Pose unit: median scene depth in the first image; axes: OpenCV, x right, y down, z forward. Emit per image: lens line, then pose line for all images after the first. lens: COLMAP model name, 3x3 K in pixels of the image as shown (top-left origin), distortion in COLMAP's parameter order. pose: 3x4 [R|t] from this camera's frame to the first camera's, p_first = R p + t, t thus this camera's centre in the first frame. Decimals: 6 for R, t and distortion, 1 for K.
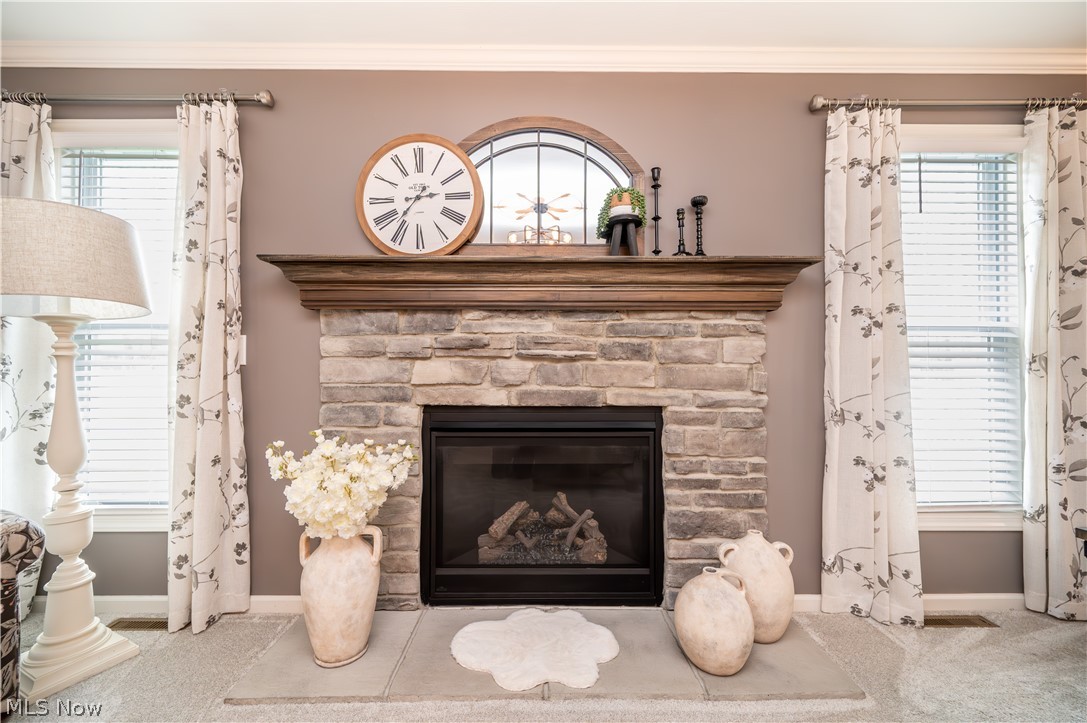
lens RADIAL K [[430.7, 0, 543.5], [0, 430.7, 361.5], [0, 0, 1]] dist [-0.001712, -0.000172]
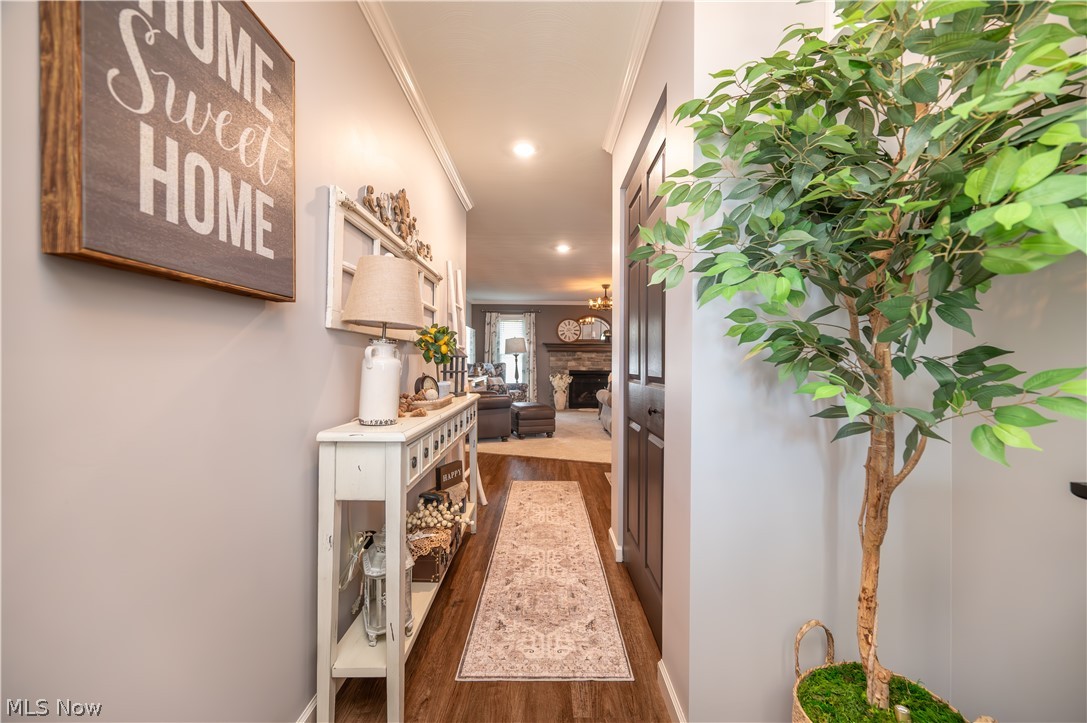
lens RADIAL K [[430.7, 0, 543.5], [0, 430.7, 361.5], [0, 0, 1]] dist [-0.001712, -0.000172]
pose [[0.999895, 0.006810, -0.012805, -0.531700], [-0.006646, 0.999896, 0.012760, -0.068987], [0.012890, -0.012674, 0.999837, -4.251887]]
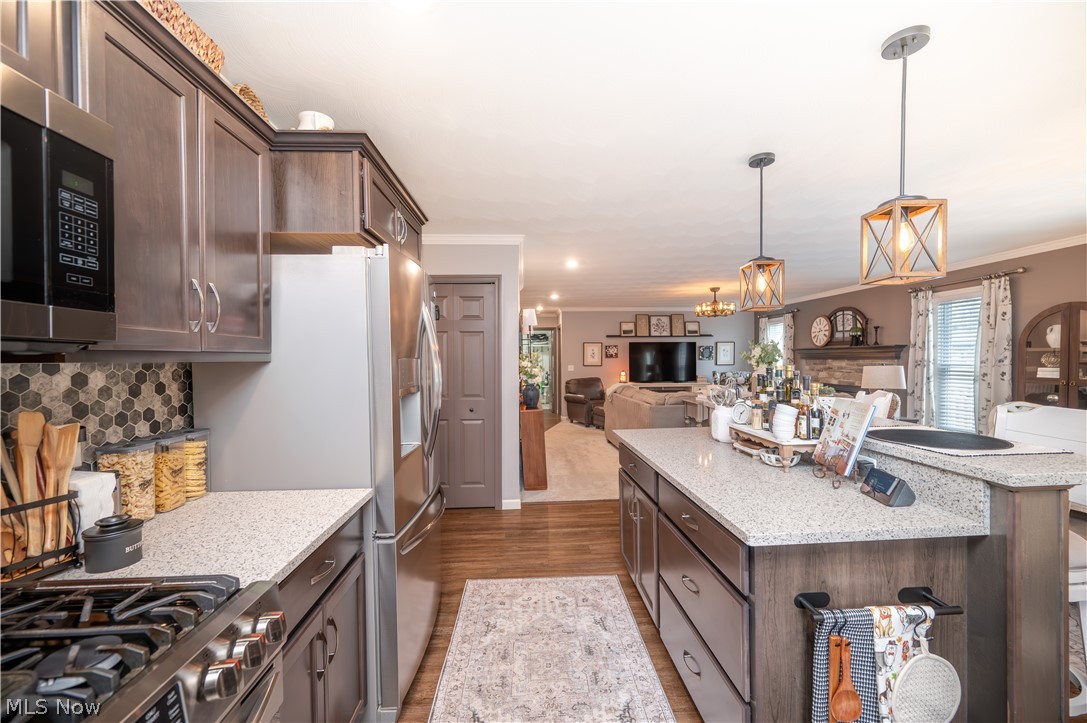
lens RADIAL K [[430.7, 0, 543.5], [0, 430.7, 361.5], [0, 0, 1]] dist [-0.001712, -0.000172]
pose [[0.040403, 0.005487, -0.999168, 3.631968], [0.019110, 0.999798, 0.006263, -0.172273], [0.999001, -0.019347, 0.040290, -1.750325]]
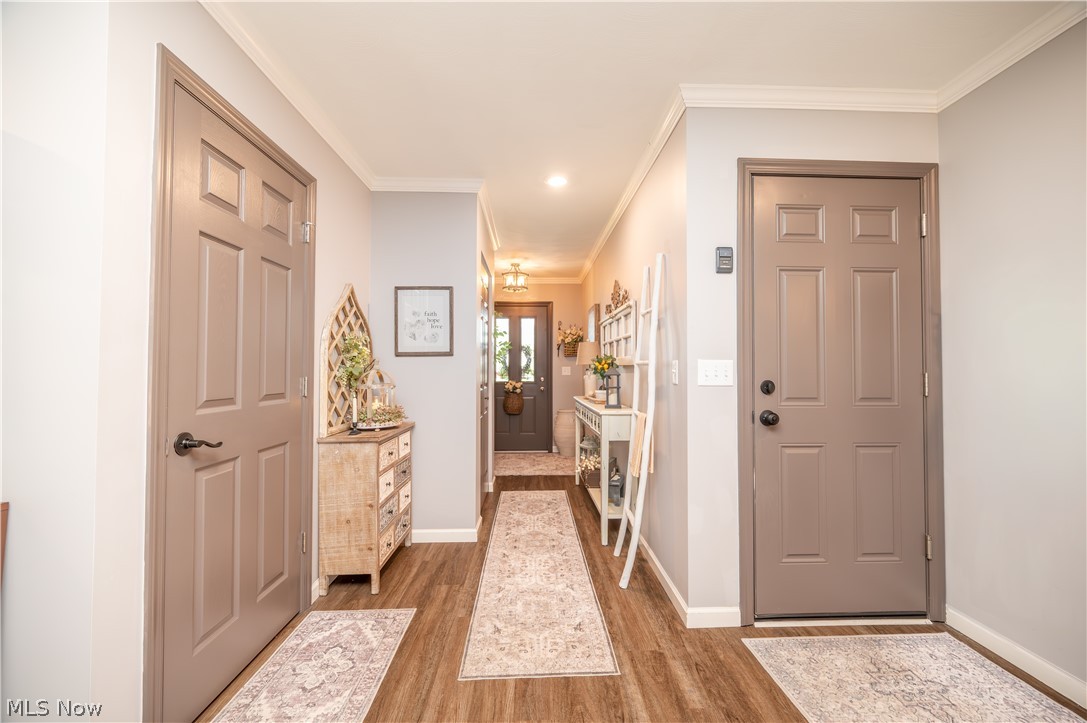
lens RADIAL K [[430.7, 0, 543.5], [0, 430.7, 361.5], [0, 0, 1]] dist [-0.001712, -0.000172]
pose [[-0.999747, -0.004072, -0.022119, -0.533178], [-0.003366, 0.999485, -0.031900, -0.061435], [0.022238, -0.031818, -0.999246, -1.160678]]
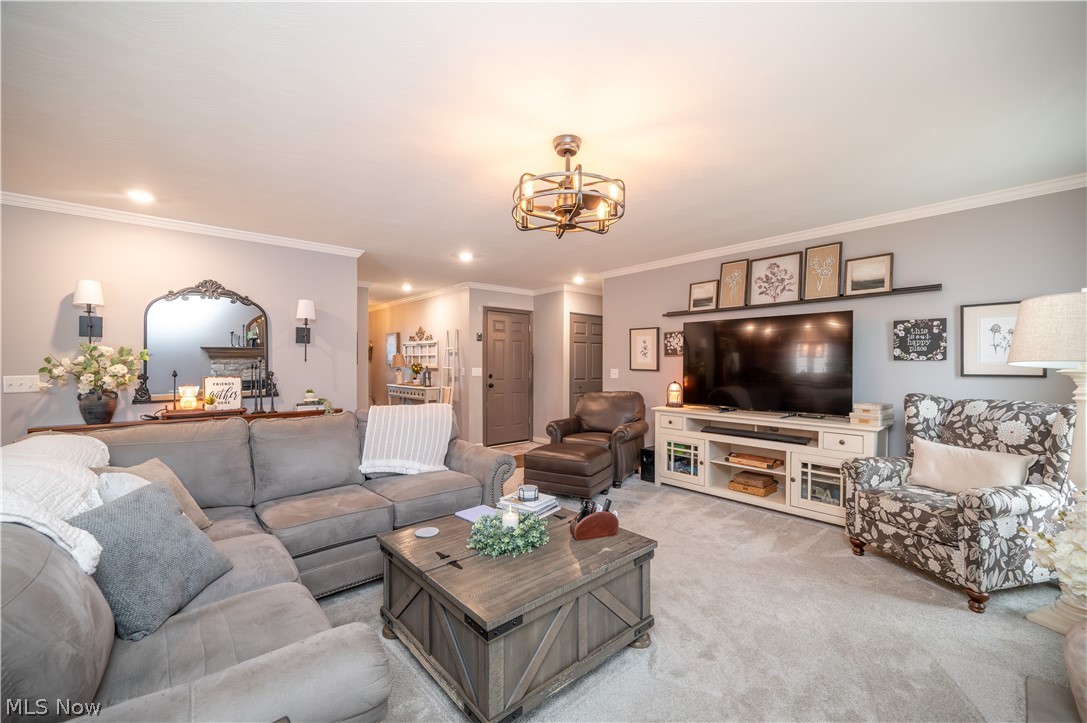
lens RADIAL K [[430.7, 0, 543.5], [0, 430.7, 361.5], [0, 0, 1]] dist [-0.001712, -0.000172]
pose [[-0.759513, -0.001406, -0.650490, 0.863302], [0.008258, 0.999896, -0.011803, -0.108131], [0.650439, -0.014336, -0.759423, 0.757531]]
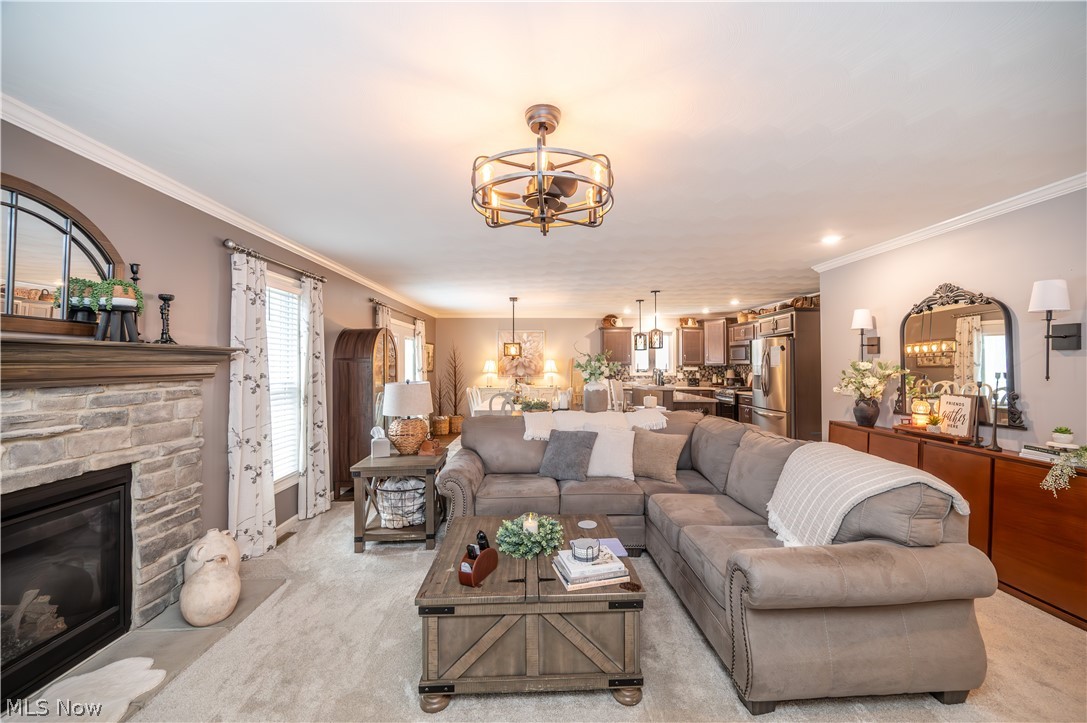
lens RADIAL K [[433.7, 0, 549.0], [0, 433.7, 357.1], [0, 0, 1]] dist [0.000169, 0.000043]
pose [[-0.027631, 0.013325, 0.999529, -0.979080], [-0.010092, 0.999856, -0.013608, -0.184744], [-0.999567, -0.010464, -0.027493, -0.120641]]
